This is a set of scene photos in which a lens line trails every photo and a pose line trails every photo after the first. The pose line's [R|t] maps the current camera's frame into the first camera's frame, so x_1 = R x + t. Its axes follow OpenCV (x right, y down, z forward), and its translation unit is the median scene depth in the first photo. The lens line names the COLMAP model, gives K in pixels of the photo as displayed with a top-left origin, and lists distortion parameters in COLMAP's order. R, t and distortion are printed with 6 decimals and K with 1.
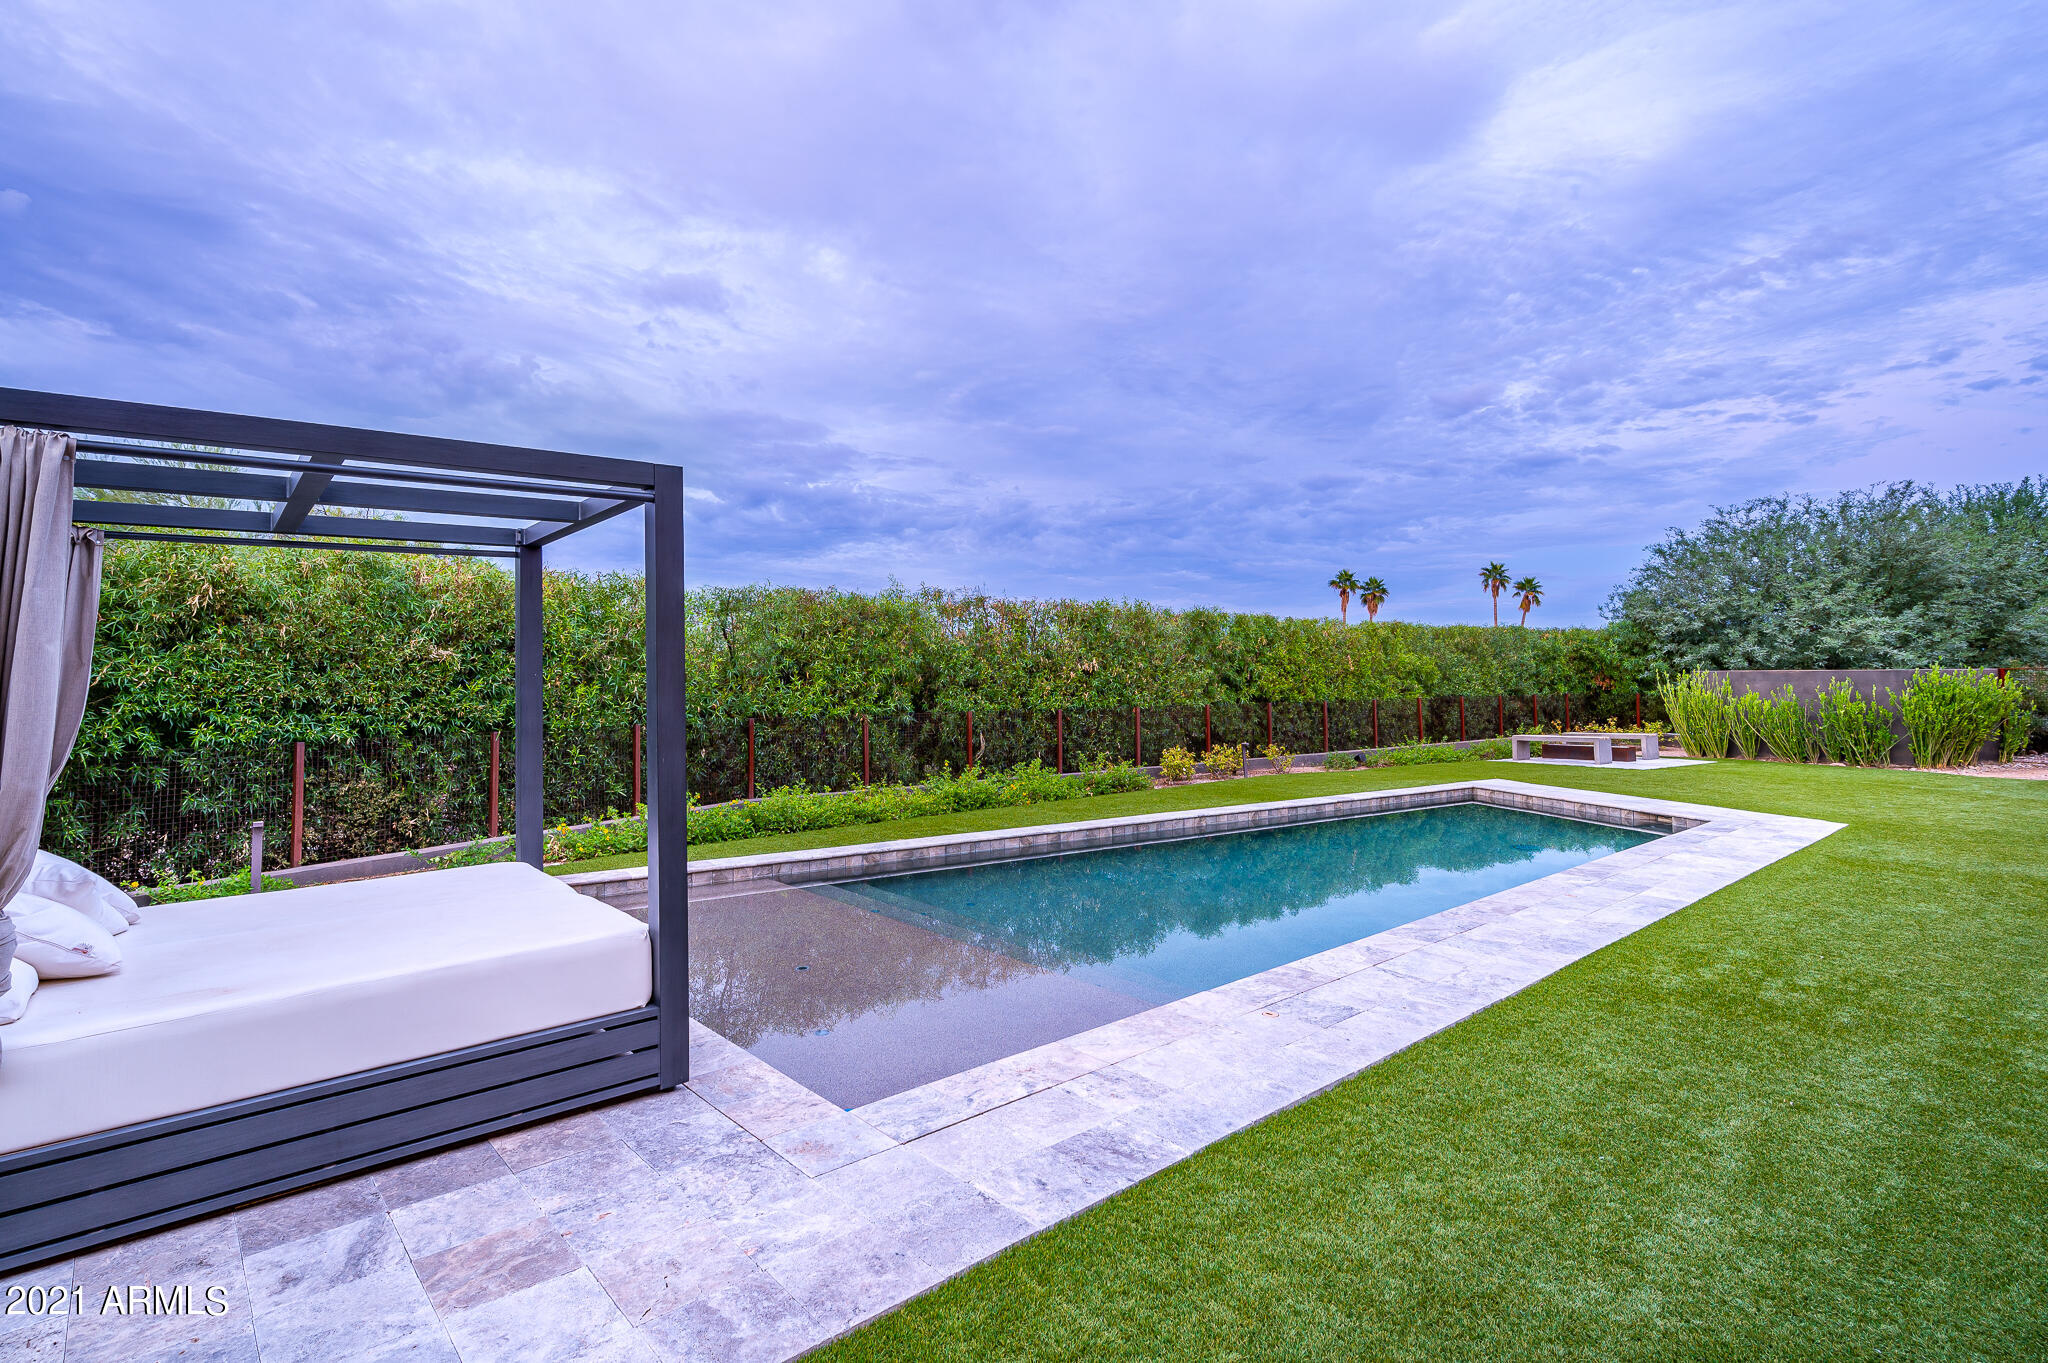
lens RADIAL K [[1011.7, 0, 1019.8], [0, 1011.7, 632.8], [0, 0, 1]] dist [0.002289, -0.000349]
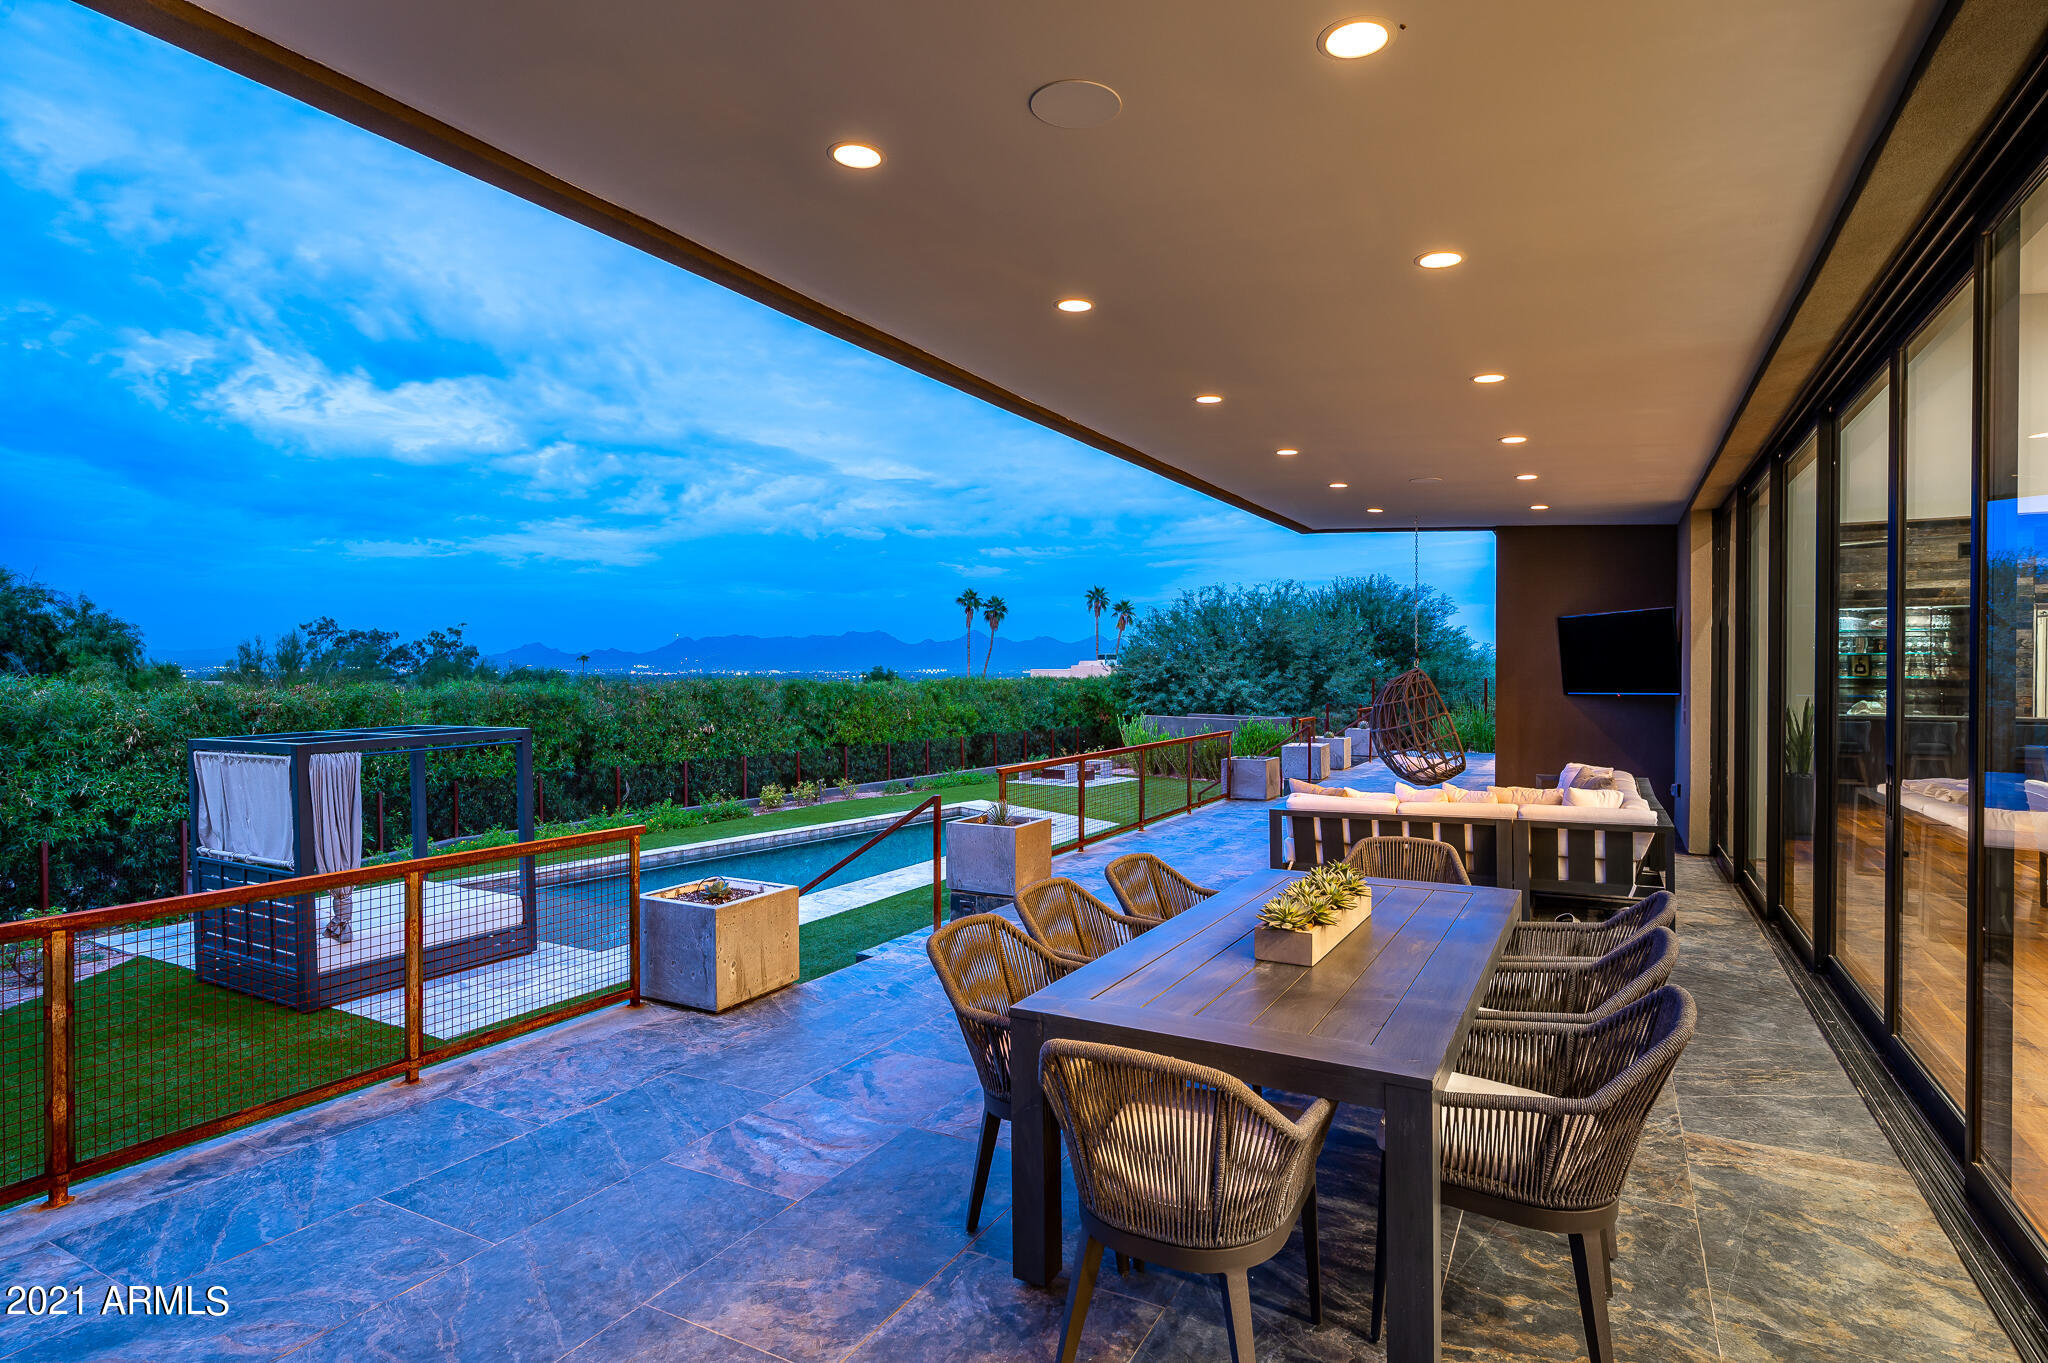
lens RADIAL K [[1058.0, 0, 1024.0], [0, 1058.0, 681.5], [0, 0, 1]] dist [-0.000215, -0.000020]
pose [[0.942395, 0.000395, 0.334501, -0.008058], [-0.017427, 0.998699, 0.047918, -0.099163], [-0.334047, -0.050987, 0.941177, -0.464625]]
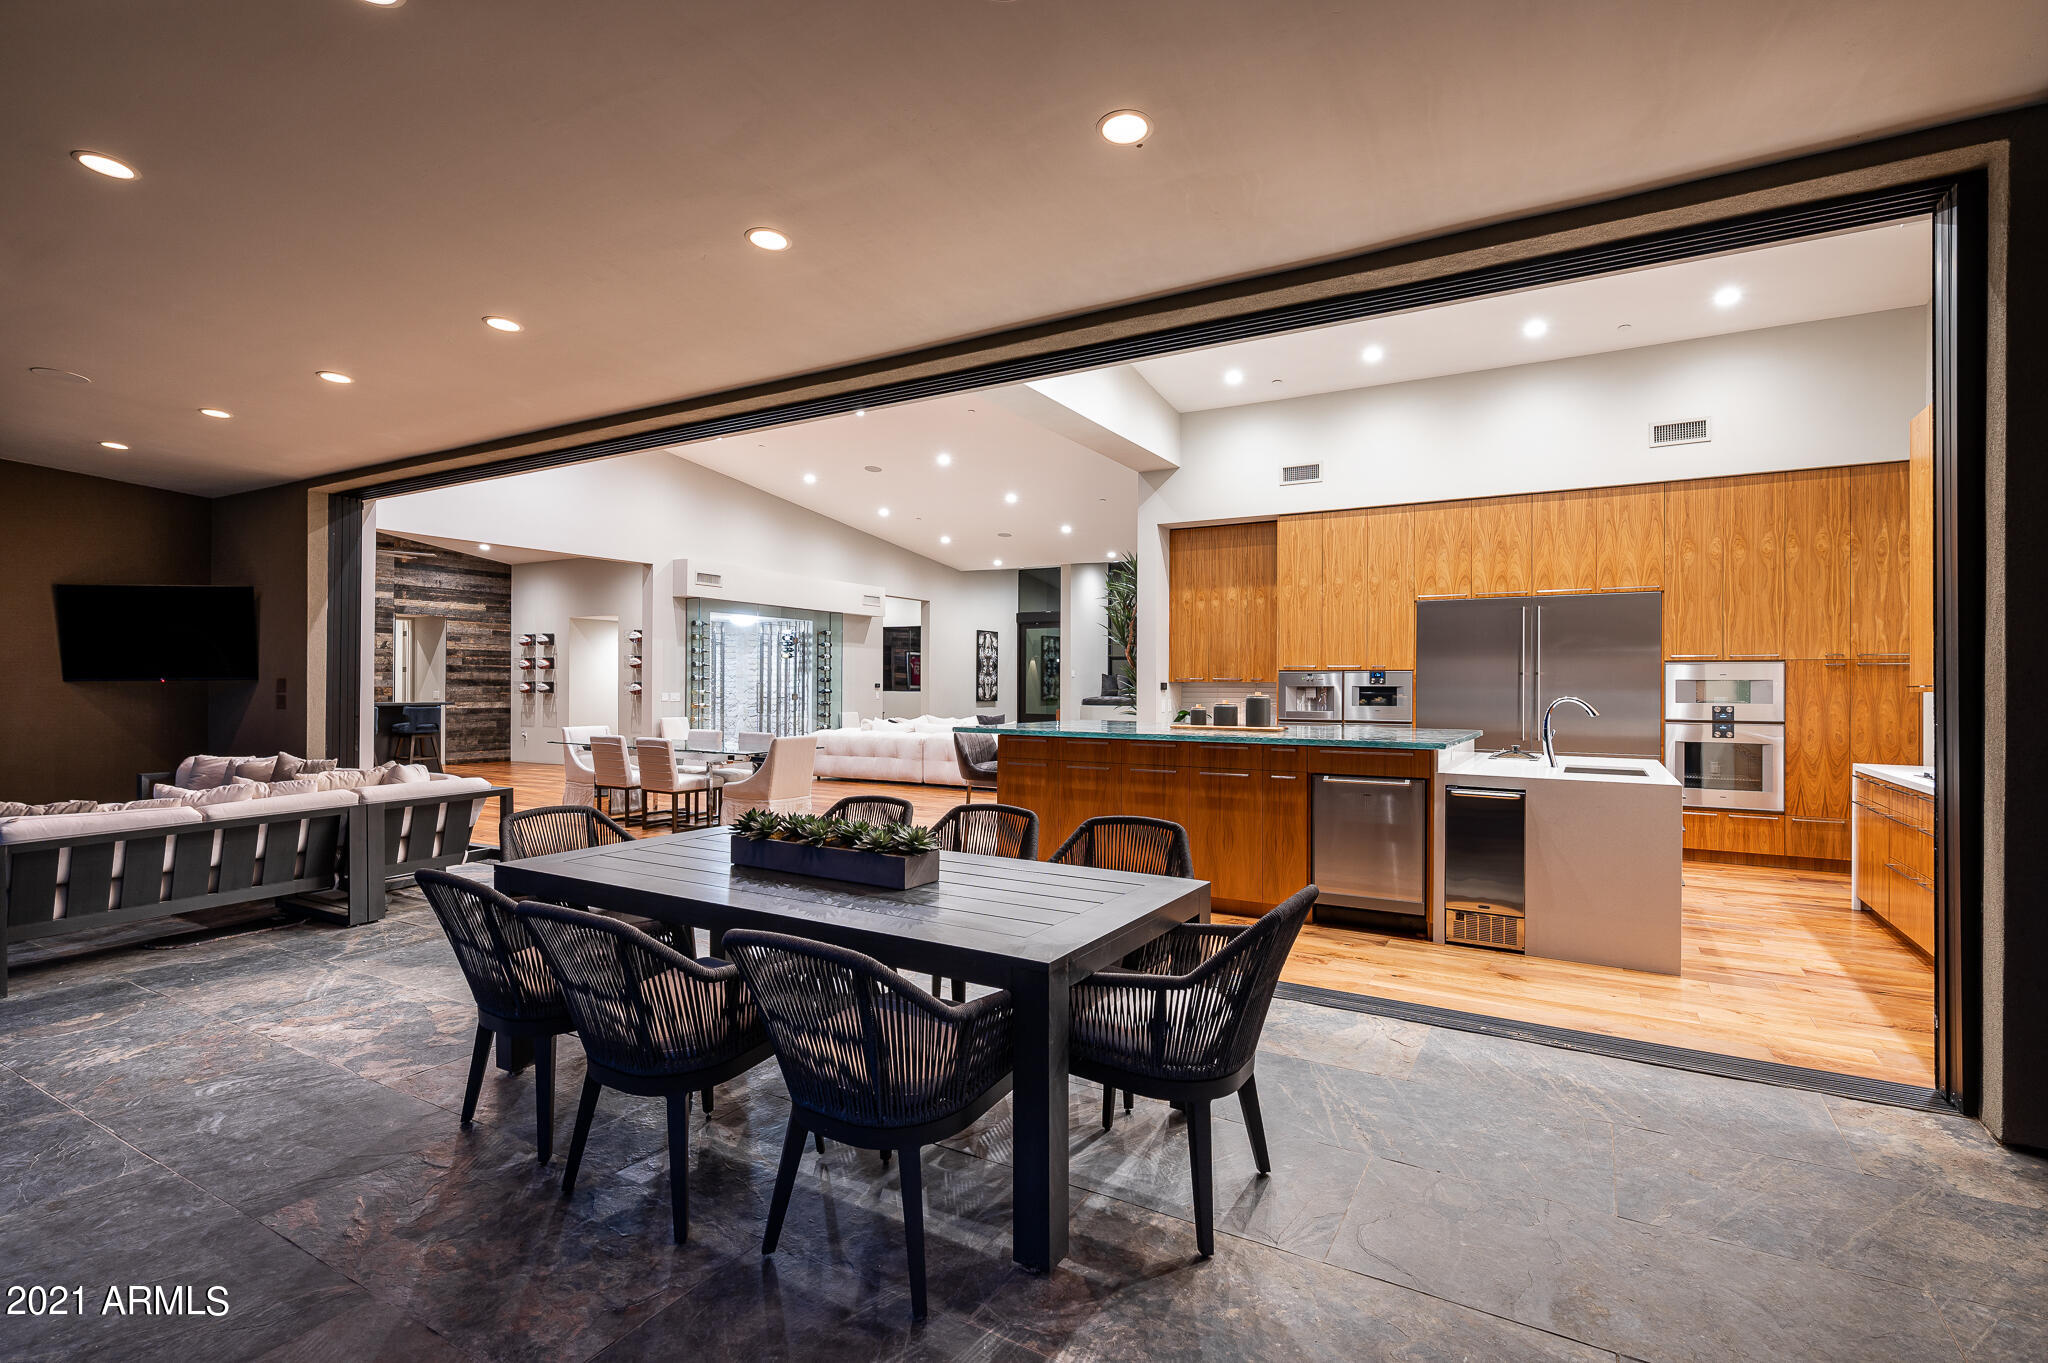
lens RADIAL K [[969.5, 0, 1024.0], [0, 969.5, 681.5], [0, 0, 1]] dist [-0.001519, -0.000259]
pose [[-0.301019, 0.006090, 0.953599, -0.082943], [-0.040674, 0.998988, -0.019220, -0.073989], [-0.952750, -0.044572, -0.300466, -0.253118]]
